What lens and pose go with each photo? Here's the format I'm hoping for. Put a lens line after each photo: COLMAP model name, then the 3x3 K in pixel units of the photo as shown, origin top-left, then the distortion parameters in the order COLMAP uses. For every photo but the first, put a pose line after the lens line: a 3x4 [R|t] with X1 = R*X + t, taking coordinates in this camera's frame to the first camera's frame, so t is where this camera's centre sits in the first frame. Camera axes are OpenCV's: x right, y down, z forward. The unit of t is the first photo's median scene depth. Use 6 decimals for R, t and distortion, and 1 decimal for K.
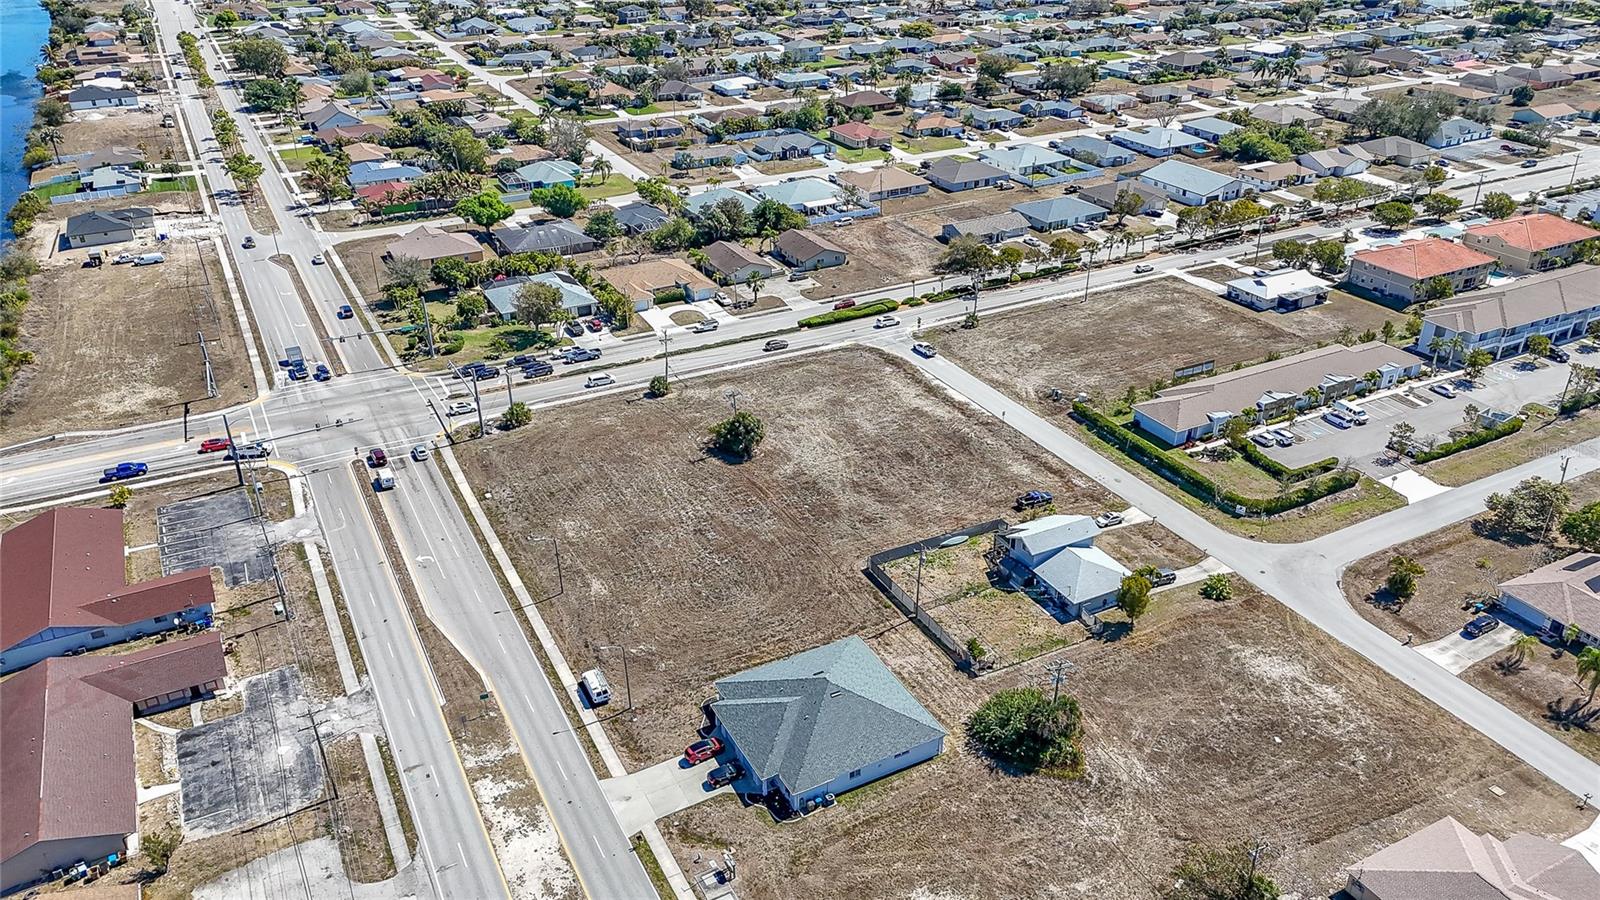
lens RADIAL K [[1175.2, 0, 802.3], [0, 1175.2, 447.6], [0, 0, 1]] dist [0.076022, -0.077073]
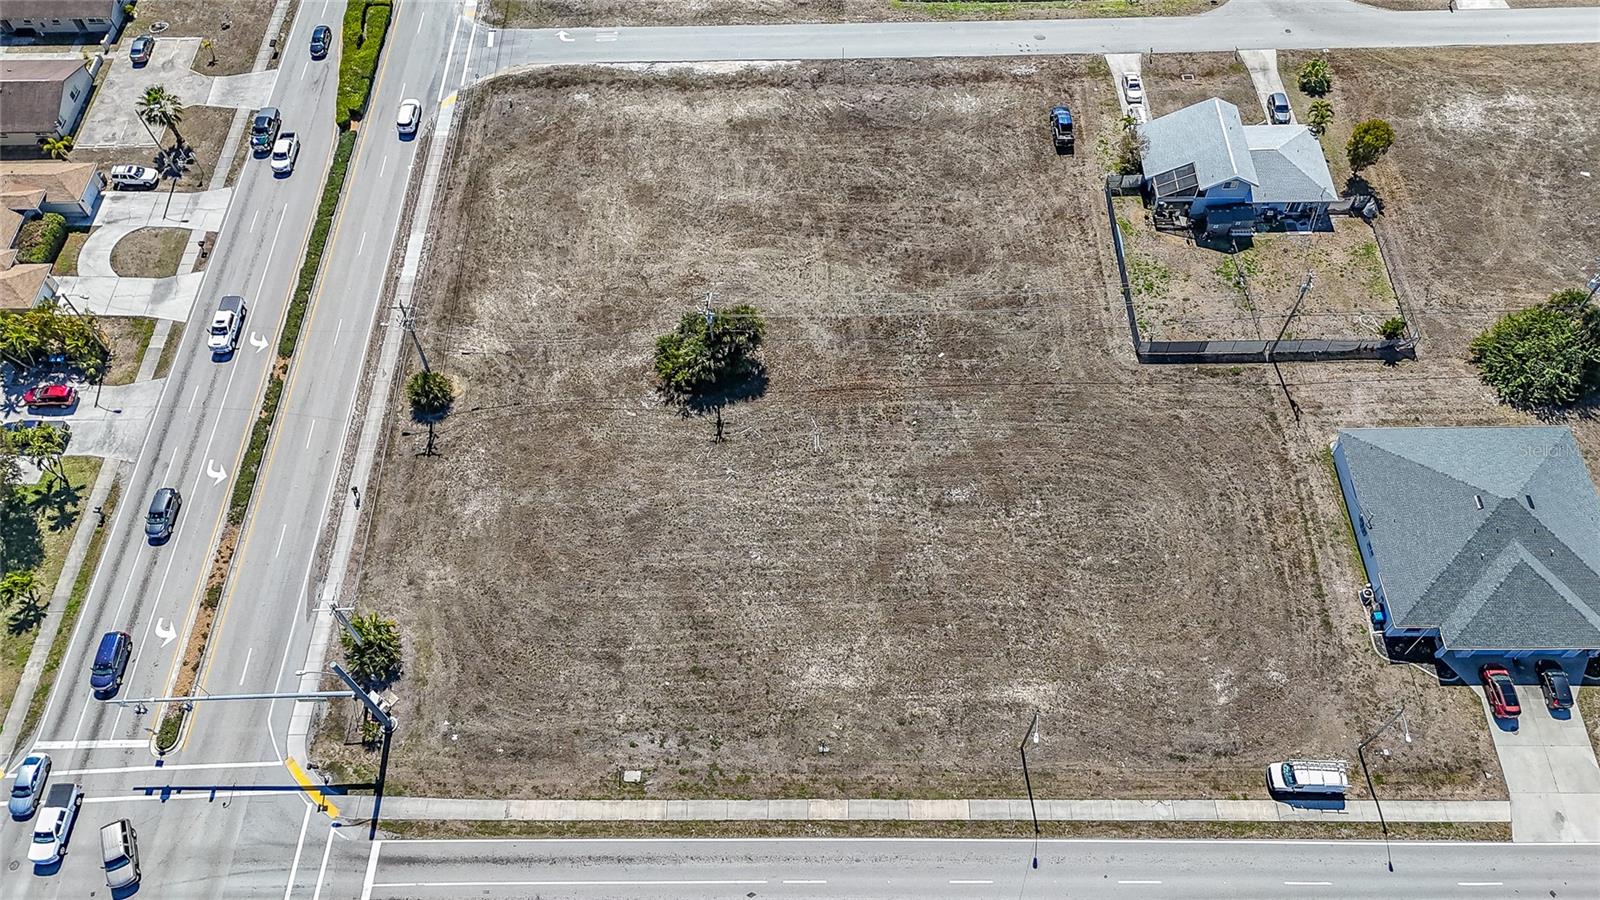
lens RADIAL K [[1183.6, 0, 803.1], [0, 1183.6, 455.3], [0, 0, 1]] dist [0.075463, -0.075533]
pose [[0.463744, -0.746320, 0.477438, -0.281598], [0.428745, 0.660630, 0.616234, -0.254210], [-0.775319, -0.081076, 0.626345, 0.475162]]
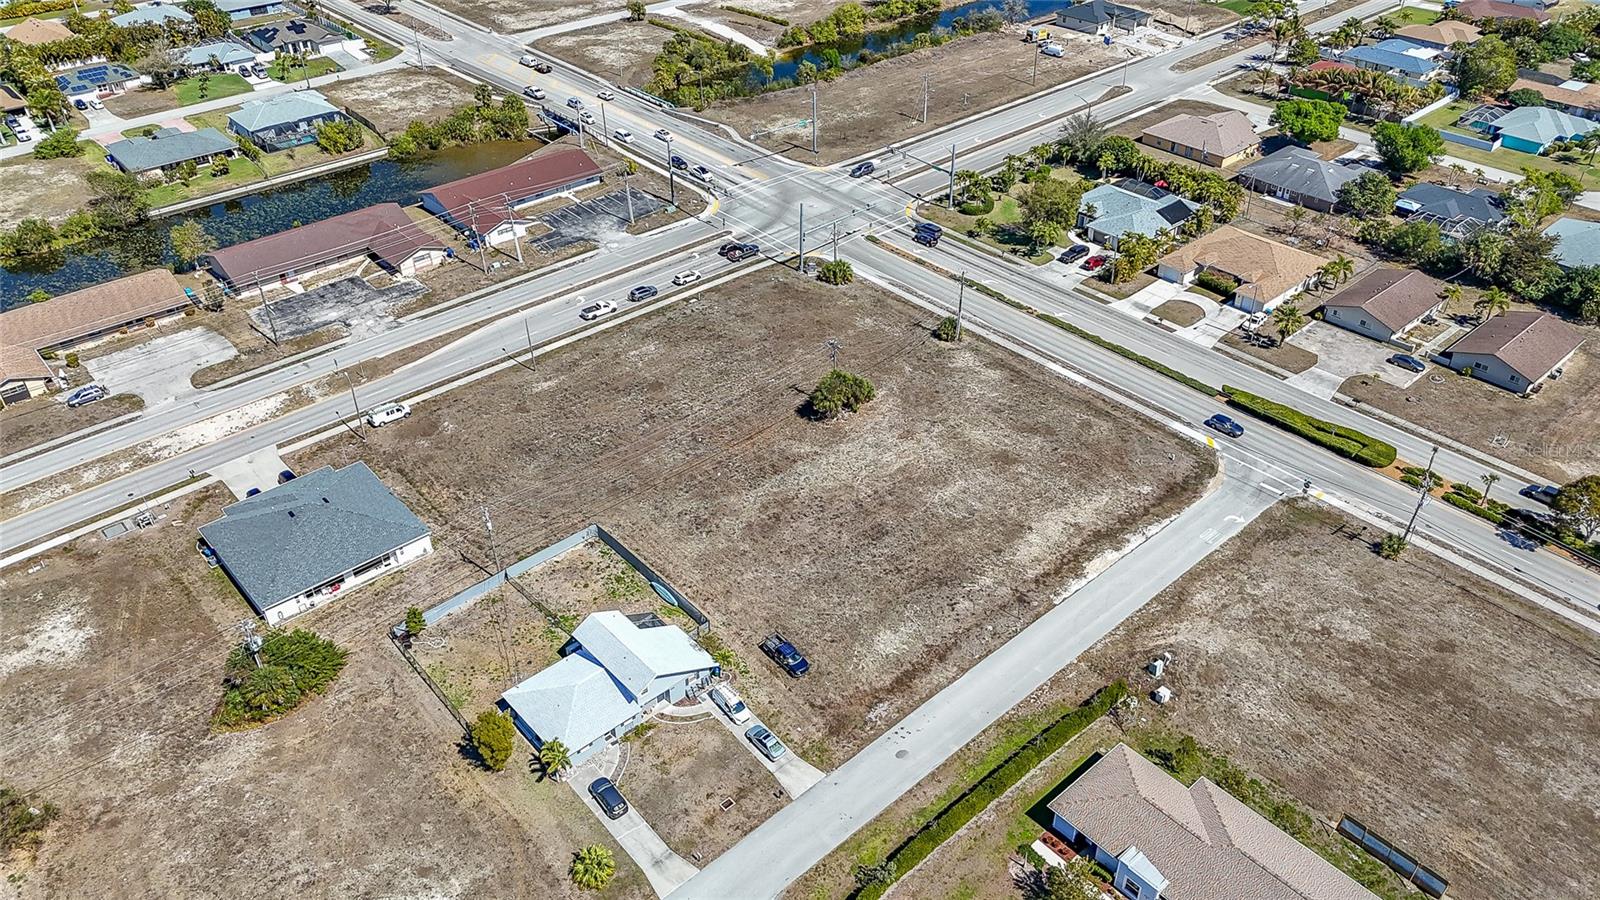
lens RADIAL K [[1175.2, 0, 802.3], [0, 1175.2, 447.6], [0, 0, 1]] dist [0.076022, -0.077073]
pose [[0.240239, 0.563135, -0.790673, 0.506008], [-0.446342, 0.787398, 0.425186, -0.263710], [0.862012, 0.250764, 0.440515, 0.490364]]
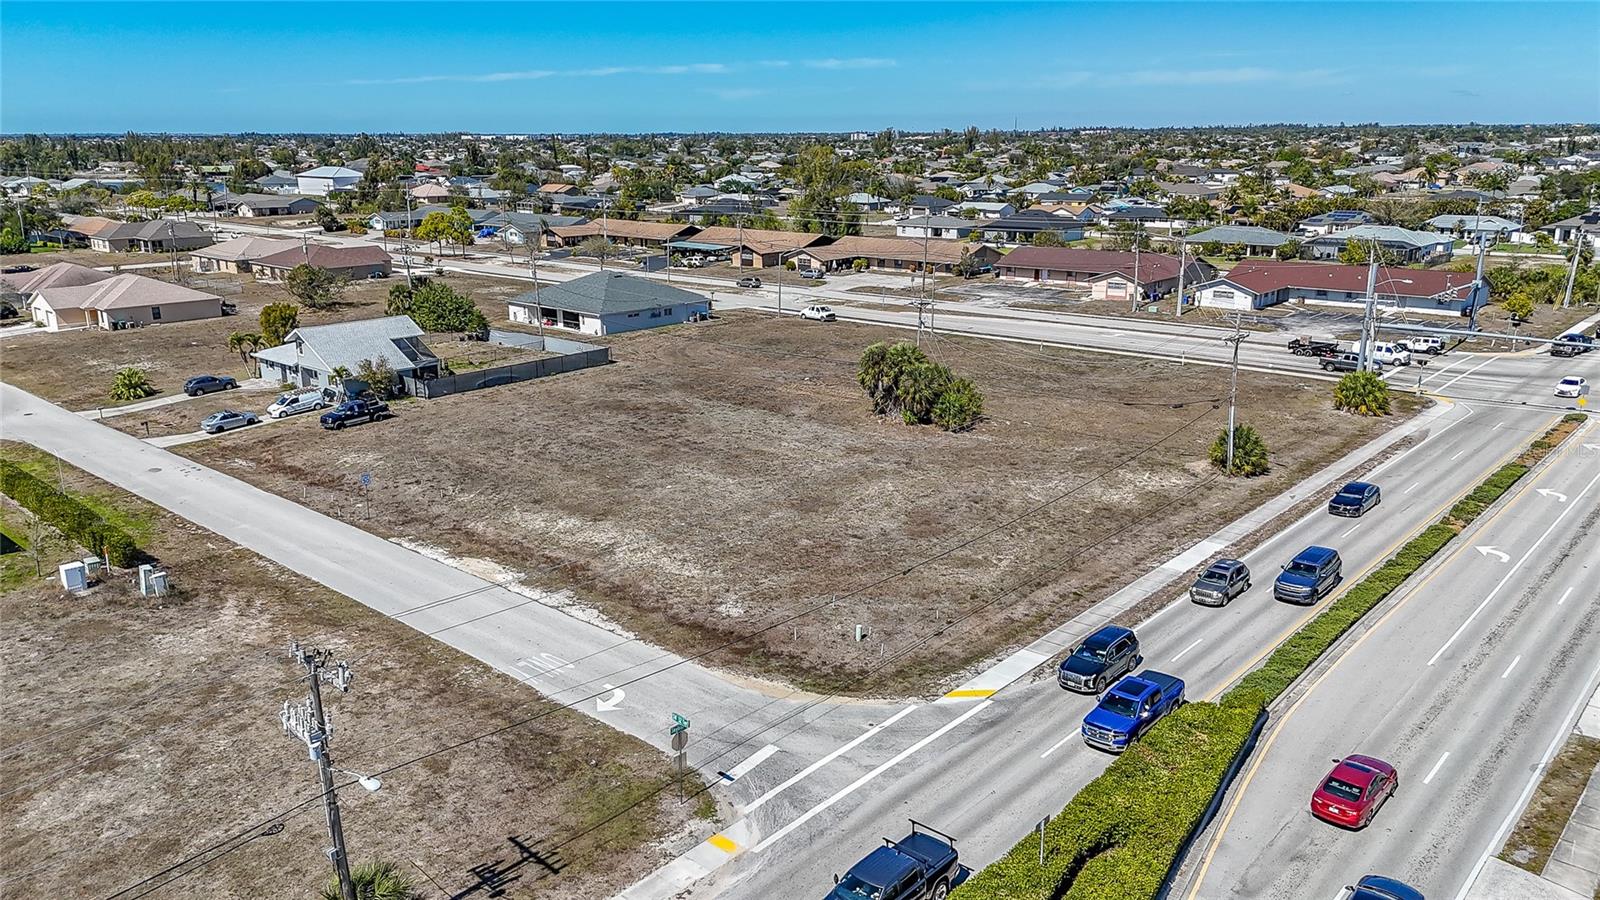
lens RADIAL K [[1175.2, 0, 802.3], [0, 1175.2, 447.6], [0, 0, 1]] dist [0.076022, -0.077073]
pose [[-0.937825, 0.101641, -0.331893, 0.137215], [-0.150812, 0.741887, 0.653345, -0.263584], [0.312634, 0.662777, -0.680431, 1.087428]]
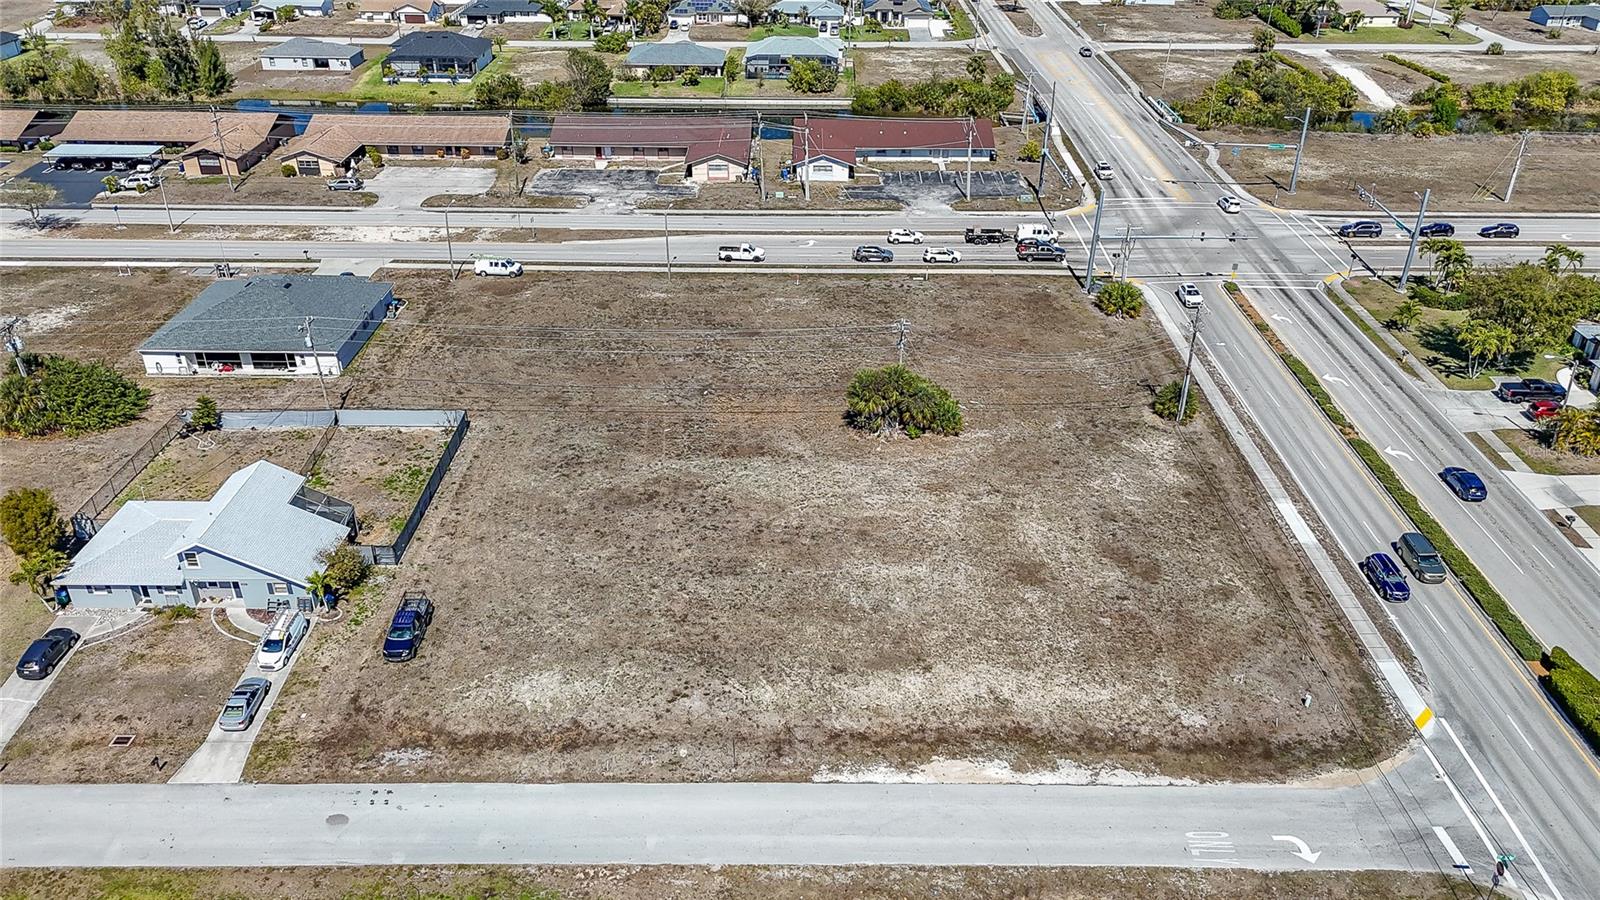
lens RADIAL K [[1195.4, 0, 803.3], [0, 1195.4, 456.0], [0, 0, 1]] dist [0.062439, -0.053688]
pose [[-0.469566, 0.438420, -0.766352, 0.340311], [-0.414767, 0.656714, 0.629838, -0.272900], [0.779408, 0.613608, -0.126528, 0.841172]]
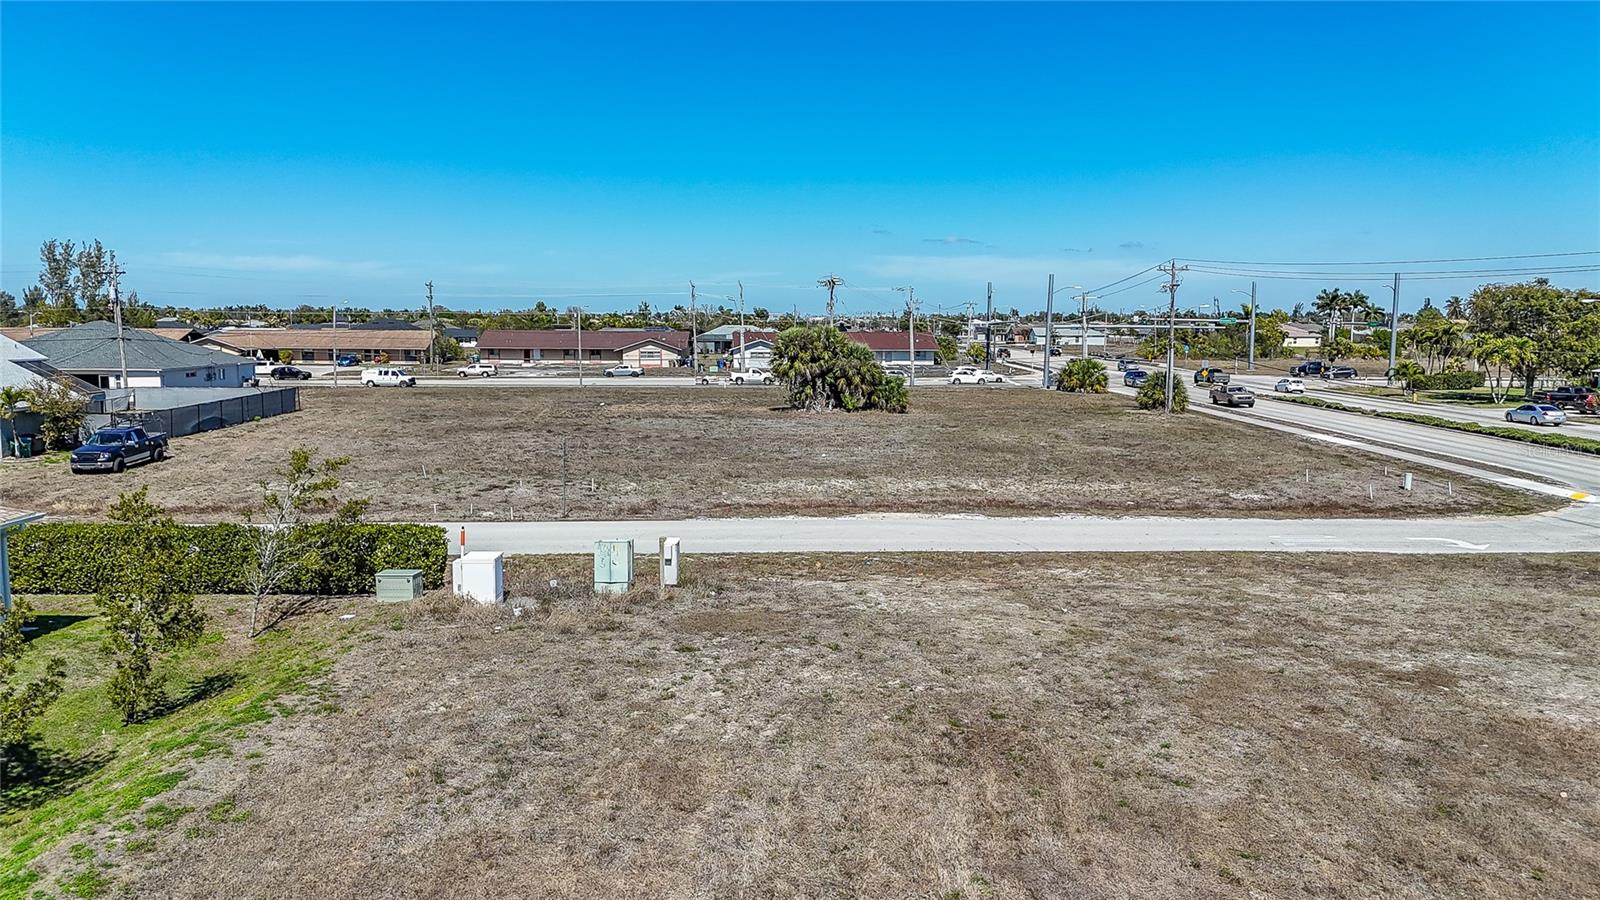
lens RADIAL K [[1175.2, 0, 802.3], [0, 1175.2, 447.6], [0, 0, 1]] dist [0.076022, -0.077073]
pose [[-0.442541, 0.099940, -0.891162, 0.300948], [-0.418766, 0.855726, 0.303921, -0.099902], [0.792964, 0.507686, -0.336842, 0.930132]]
